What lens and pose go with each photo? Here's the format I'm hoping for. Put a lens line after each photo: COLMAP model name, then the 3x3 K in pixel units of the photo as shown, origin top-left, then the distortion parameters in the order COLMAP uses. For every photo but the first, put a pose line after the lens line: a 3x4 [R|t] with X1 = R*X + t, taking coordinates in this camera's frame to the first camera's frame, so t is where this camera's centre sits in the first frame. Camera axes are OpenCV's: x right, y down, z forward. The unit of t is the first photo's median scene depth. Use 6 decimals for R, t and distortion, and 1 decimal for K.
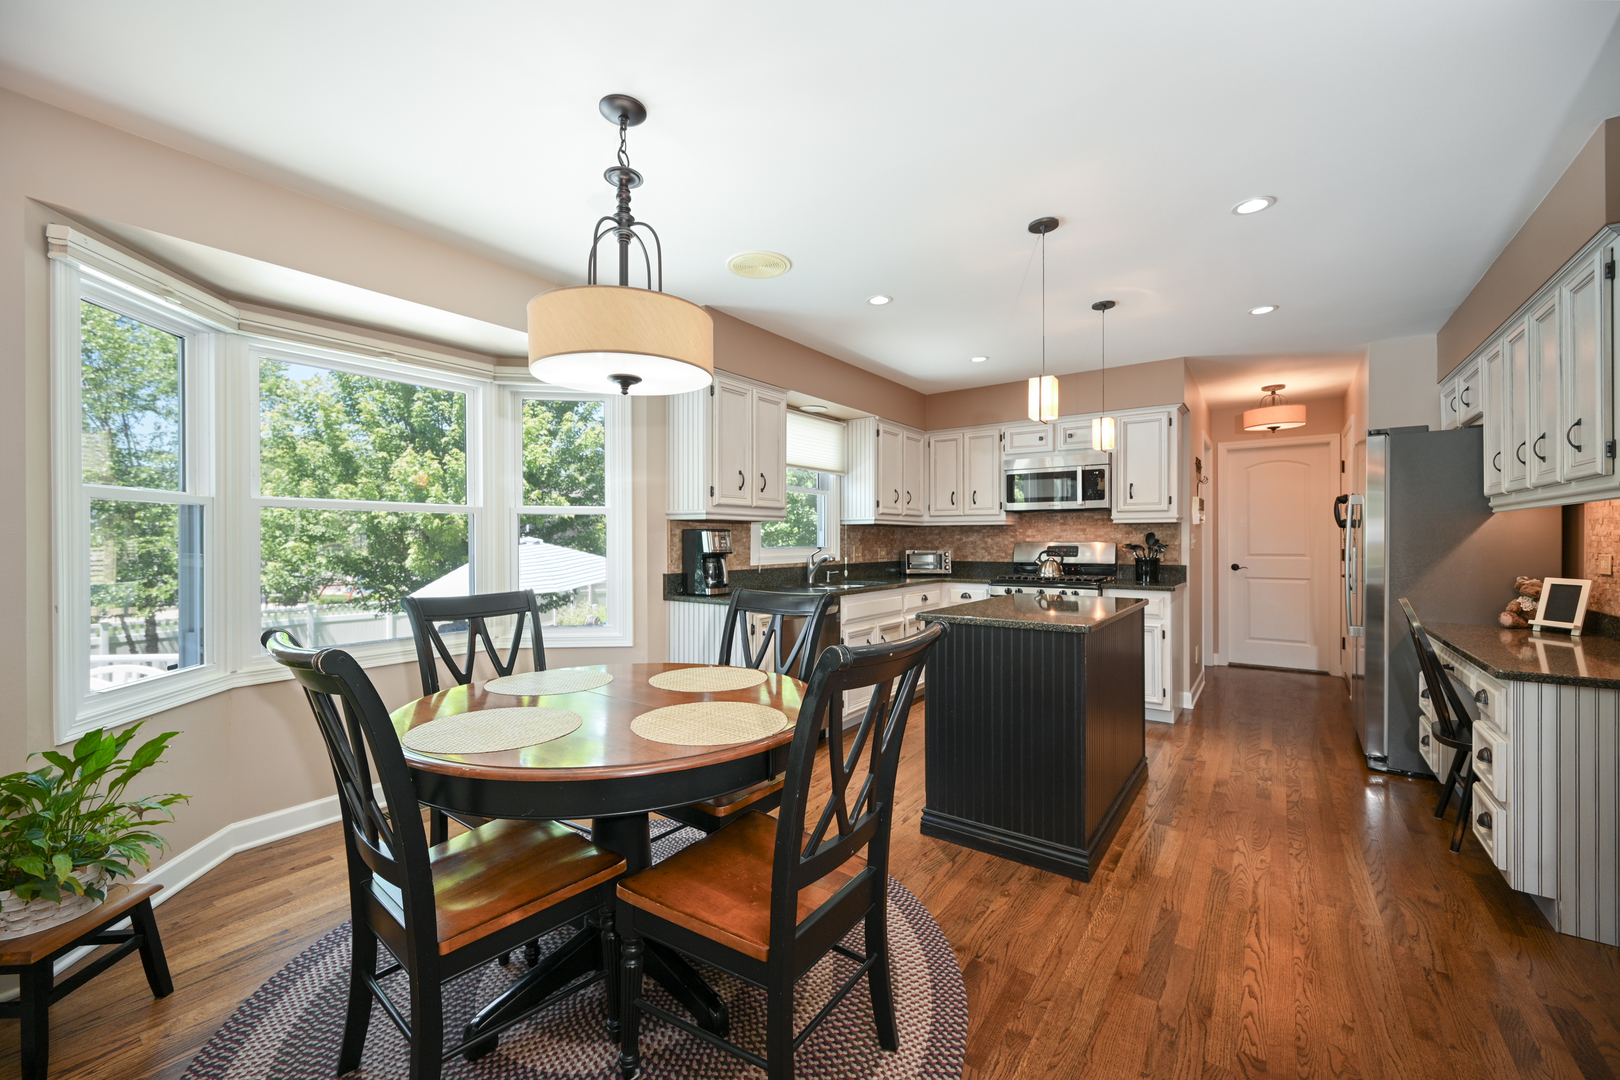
lens RADIAL K [[649.0, 0, 799.1], [0, 649.0, 539.5], [0, 0, 1]] dist [-0.001446, 0.001388]
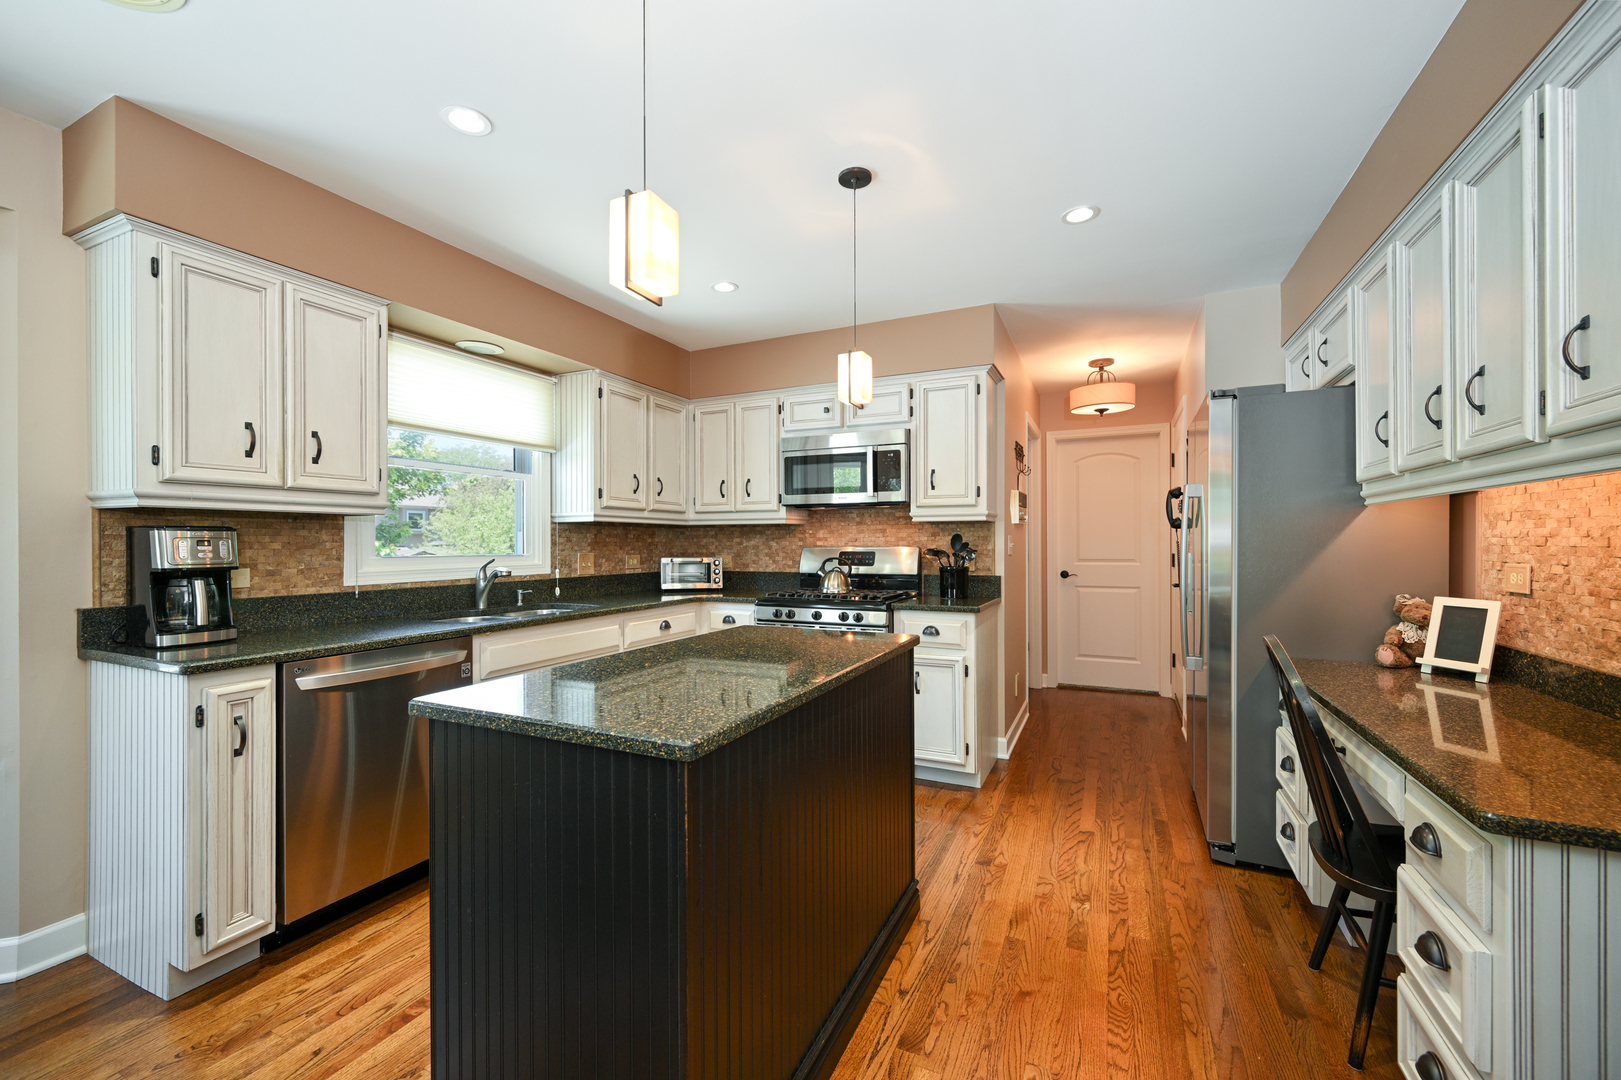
lens RADIAL K [[649.4, 0, 807.1], [0, 649.4, 543.9], [0, 0, 1]] dist [-0.001446, 0.001388]
pose [[0.981276, -0.001896, 0.192599, 0.227644], [0.001683, 0.999998, 0.001269, -0.000236], [-0.192601, -0.000921, 0.981277, 0.289915]]
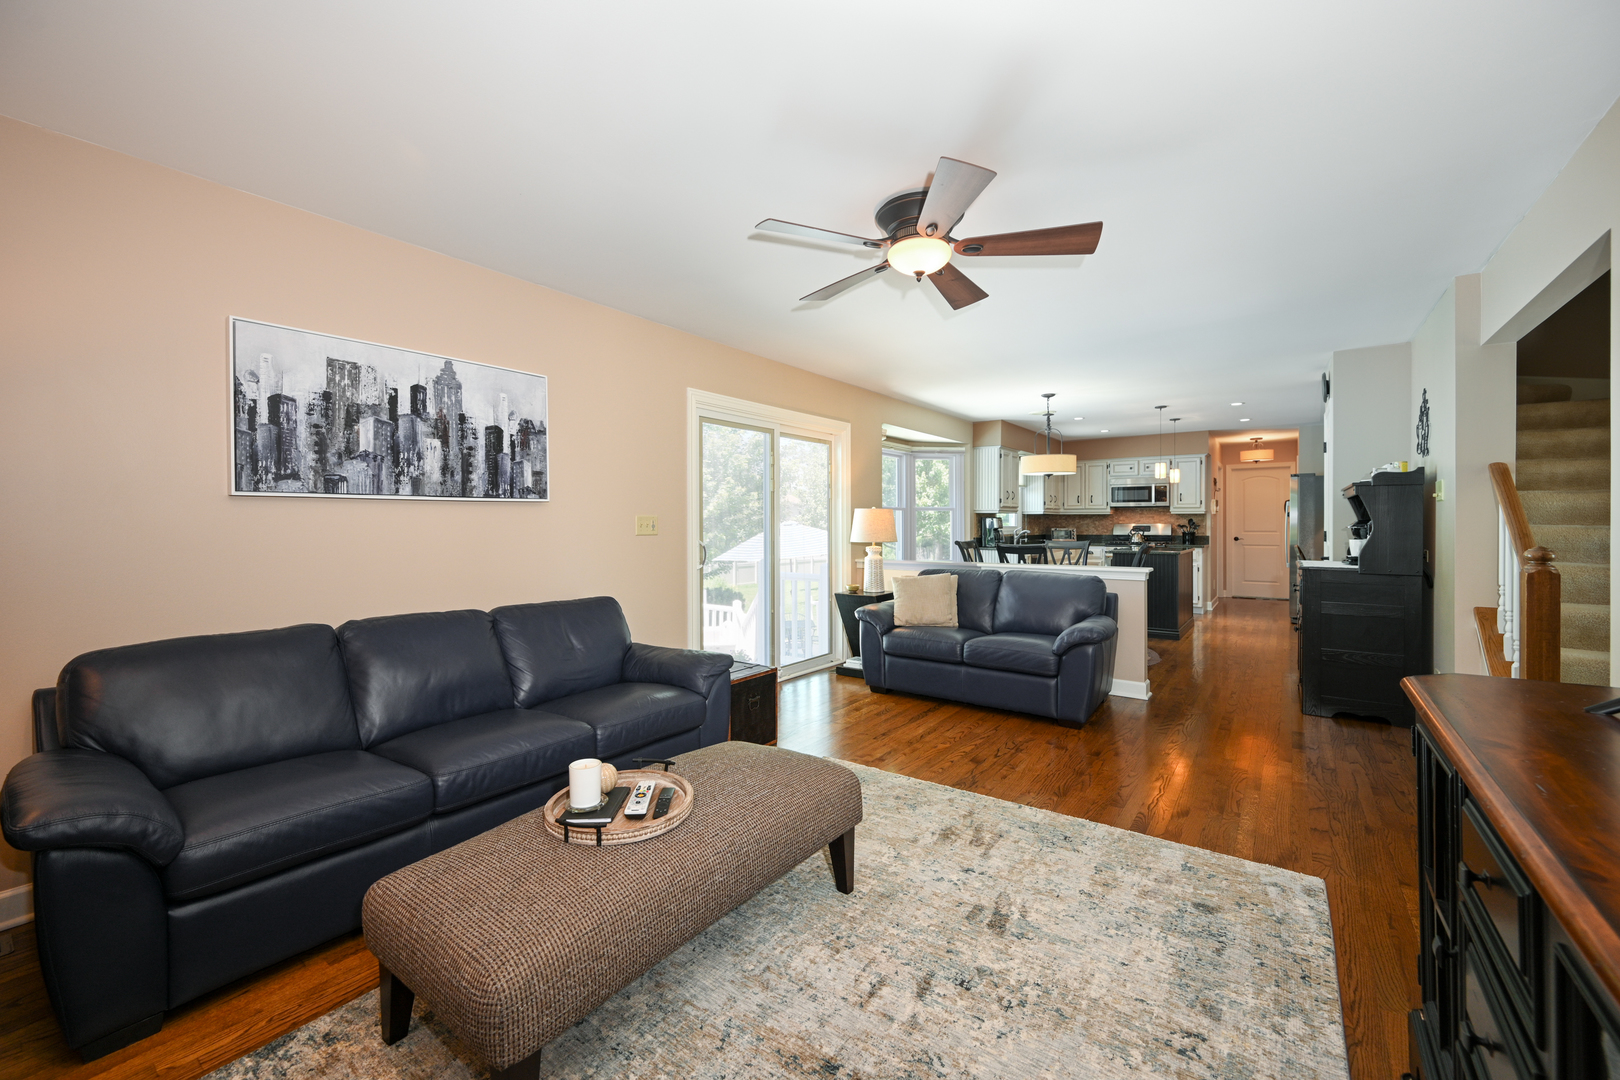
lens RADIAL K [[649.0, 0, 818.8], [0, 649.0, 520.2], [0, 0, 1]] dist [-0.001446, 0.001388]
pose [[0.999980, 0.001516, 0.006202, -0.594881], [-0.001495, 0.999993, -0.003287, 0.001271], [-0.006207, 0.003277, 0.999975, -0.952805]]
